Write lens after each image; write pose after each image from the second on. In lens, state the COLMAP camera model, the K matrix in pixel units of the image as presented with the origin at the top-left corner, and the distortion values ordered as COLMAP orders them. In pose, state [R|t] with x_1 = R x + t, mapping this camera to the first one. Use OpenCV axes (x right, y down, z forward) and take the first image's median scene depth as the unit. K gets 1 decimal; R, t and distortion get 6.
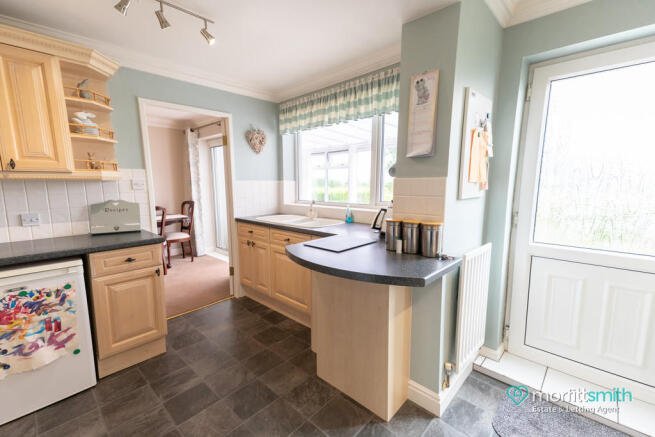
lens RADIAL K [[284.4, 0, 327.5], [0, 284.4, 218.5], [0, 0, 1]] dist [0.044464, -0.000337]
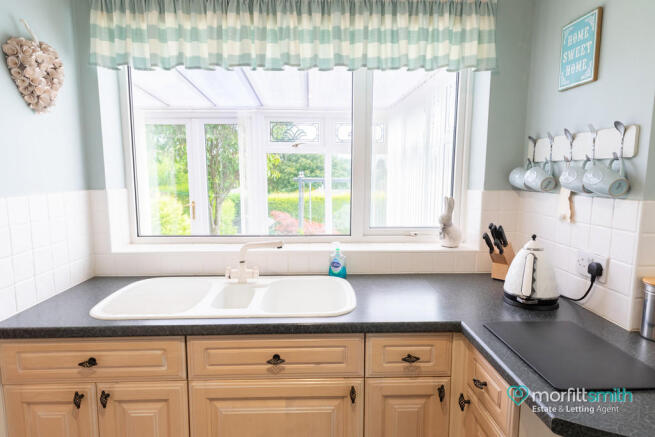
lens RADIAL K [[386.3, 0, 327.5], [0, 386.3, 218.5], [0, 0, 1]] dist [0.002303, 0.000608]
pose [[0.702276, -0.081084, 0.707272, -0.547050], [0.087426, 0.995795, 0.027353, -0.145265], [-0.706516, 0.042624, 0.706413, 0.749053]]
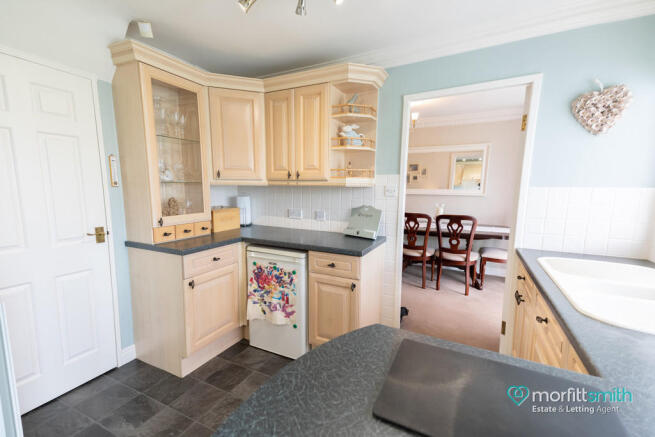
lens RADIAL K [[284.4, 0, 327.5], [0, 284.4, 218.5], [0, 0, 1]] dist [0.044464, -0.000337]
pose [[0.266106, 0.127783, -0.955437, 0.233018], [-0.133173, 0.986543, 0.094853, -0.107290], [0.954700, 0.101998, 0.279543, 0.661916]]
